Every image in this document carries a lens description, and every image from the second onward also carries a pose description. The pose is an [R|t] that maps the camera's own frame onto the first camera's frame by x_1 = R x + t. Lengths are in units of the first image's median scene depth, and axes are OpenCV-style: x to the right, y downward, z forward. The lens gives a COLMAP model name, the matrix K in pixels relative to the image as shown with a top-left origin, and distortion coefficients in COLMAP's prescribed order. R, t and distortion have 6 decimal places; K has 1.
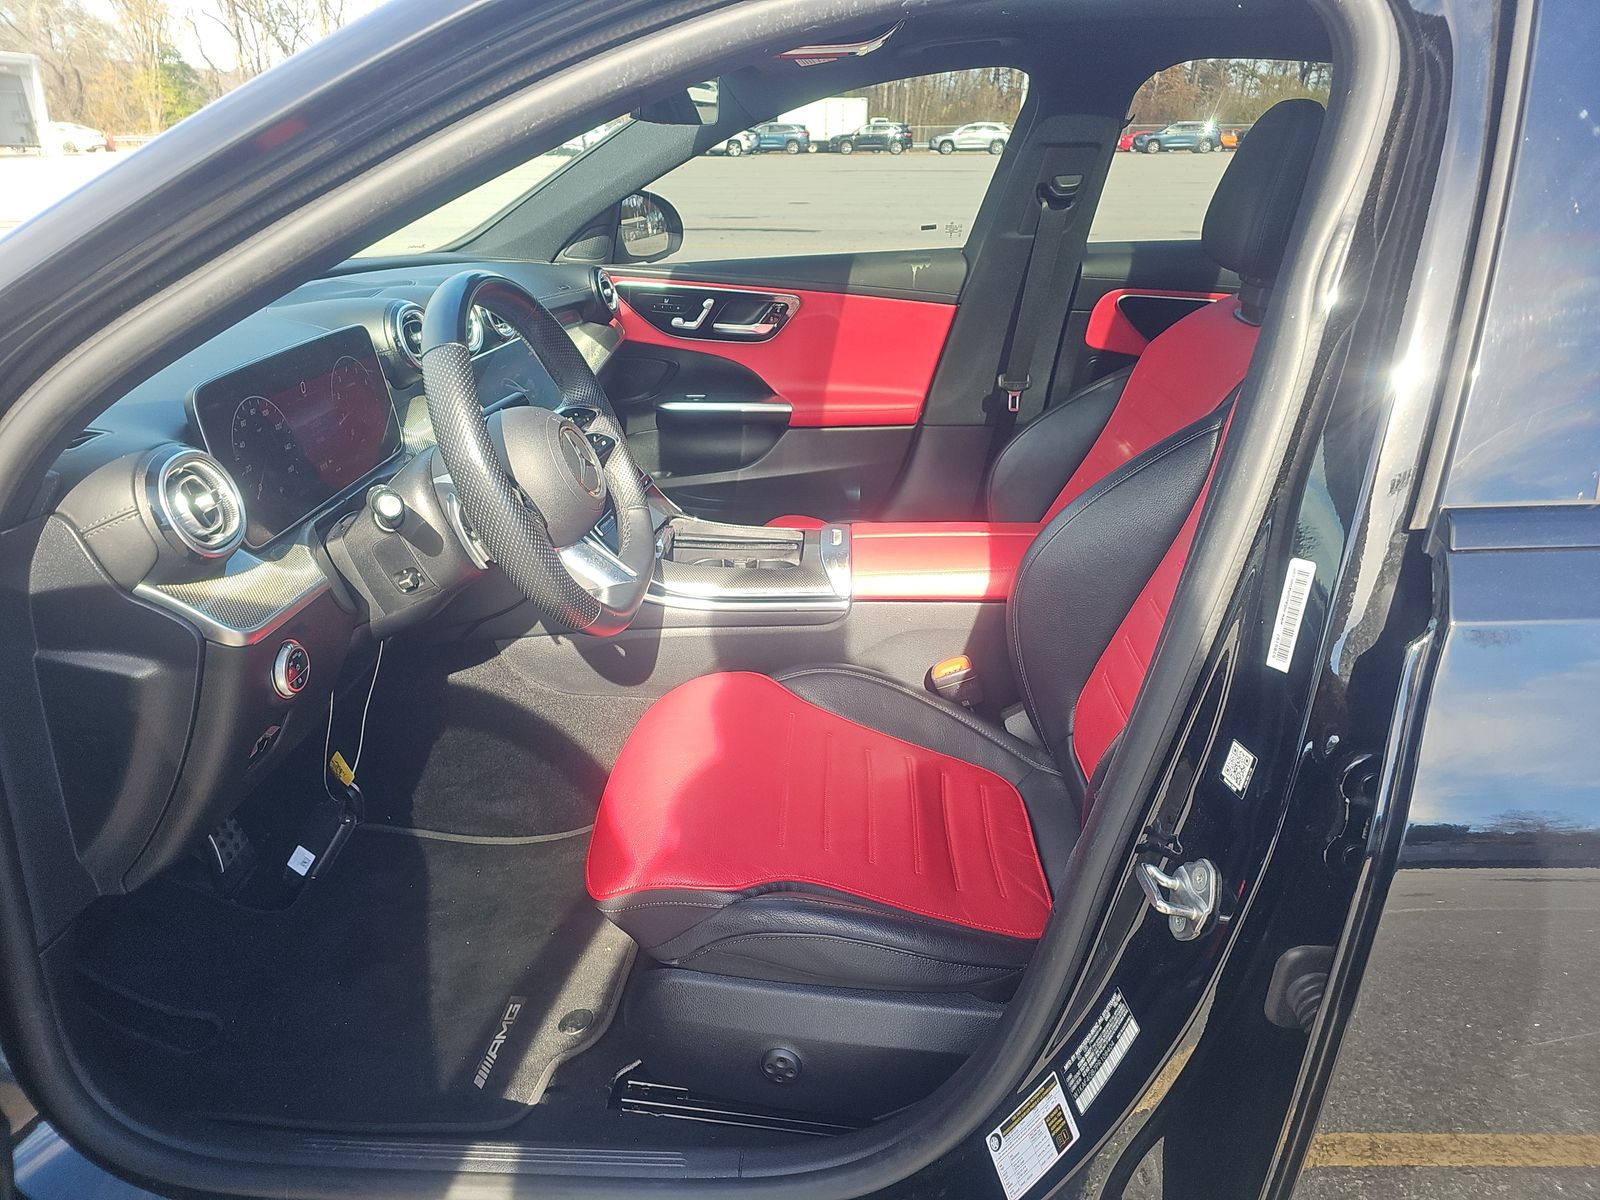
lens RADIAL K [[1082.3, 0, 796.6], [0, 1082.3, 592.2], [0, 0, 1]] dist [0.068077, -0.070215]
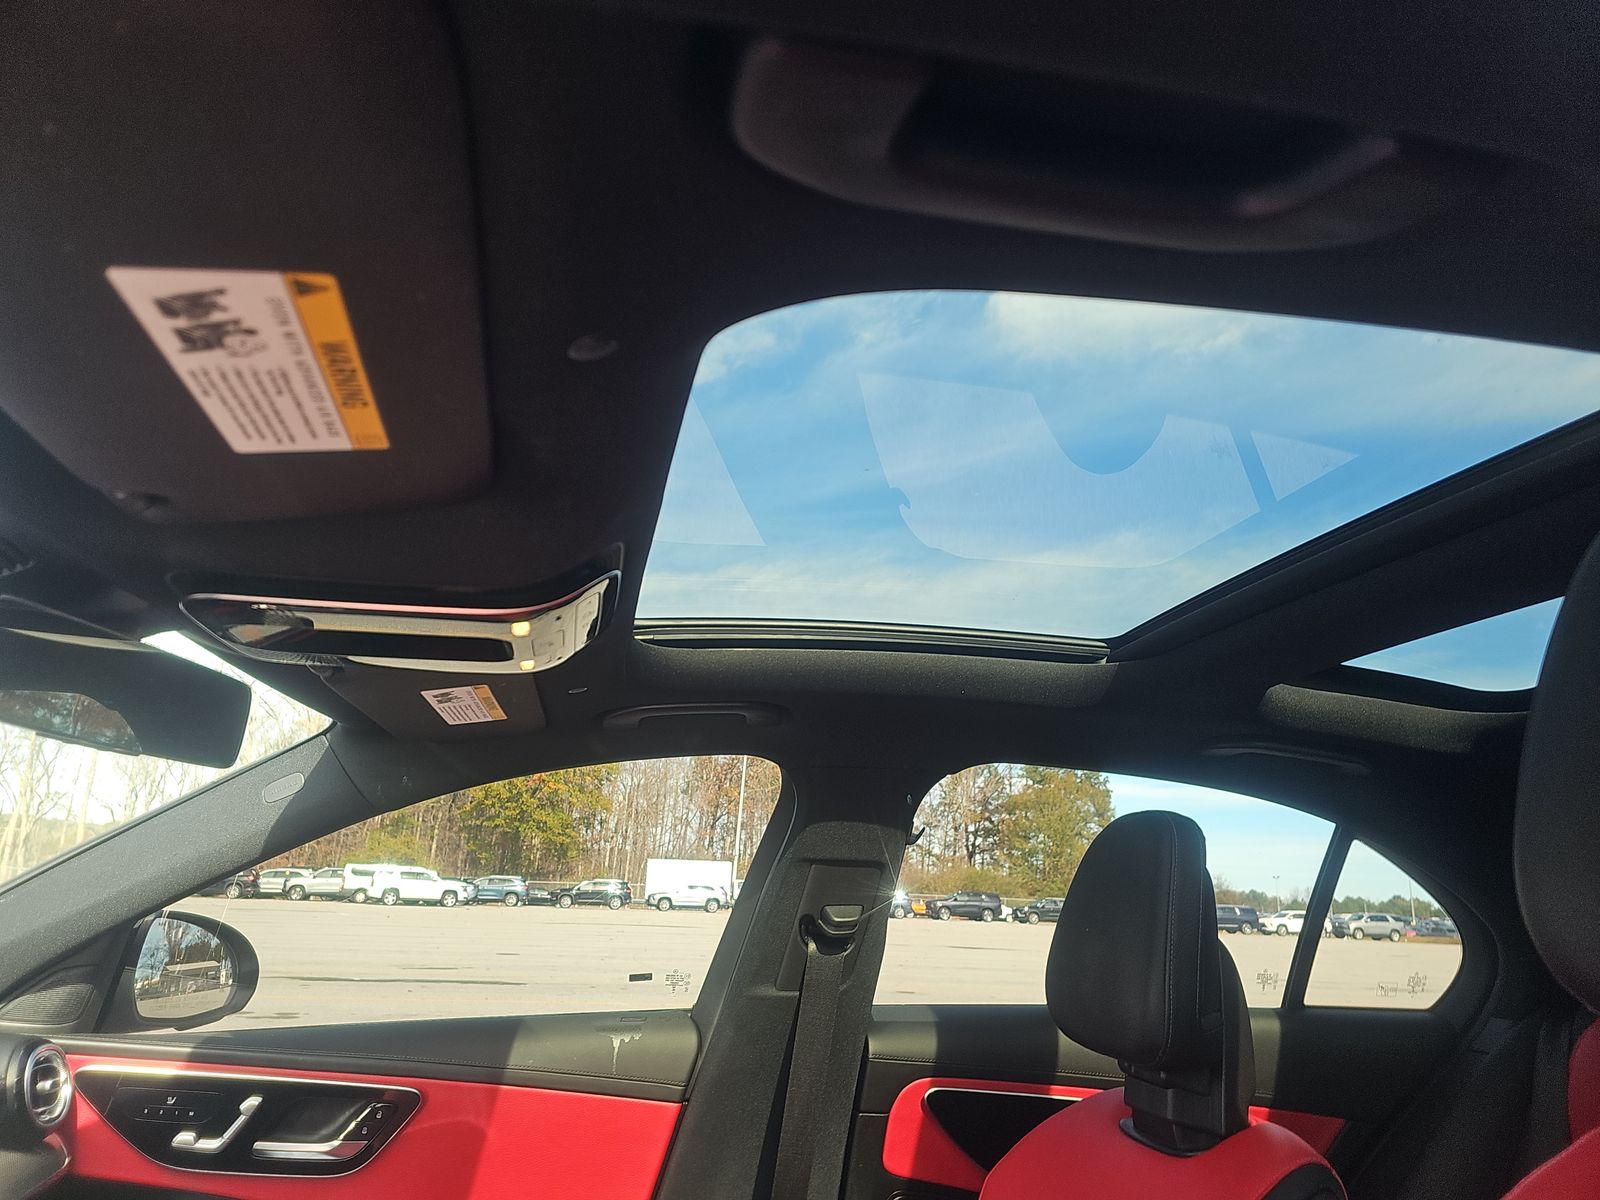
lens RADIAL K [[1082.3, 0, 796.6], [0, 1082.3, 592.2], [0, 0, 1]] dist [0.068077, -0.070215]
pose [[0.970199, 0.096865, 0.222106, 0.042616], [0.060985, 0.789502, -0.610710, -0.106286], [-0.234509, 0.606055, 0.760067, 0.325954]]
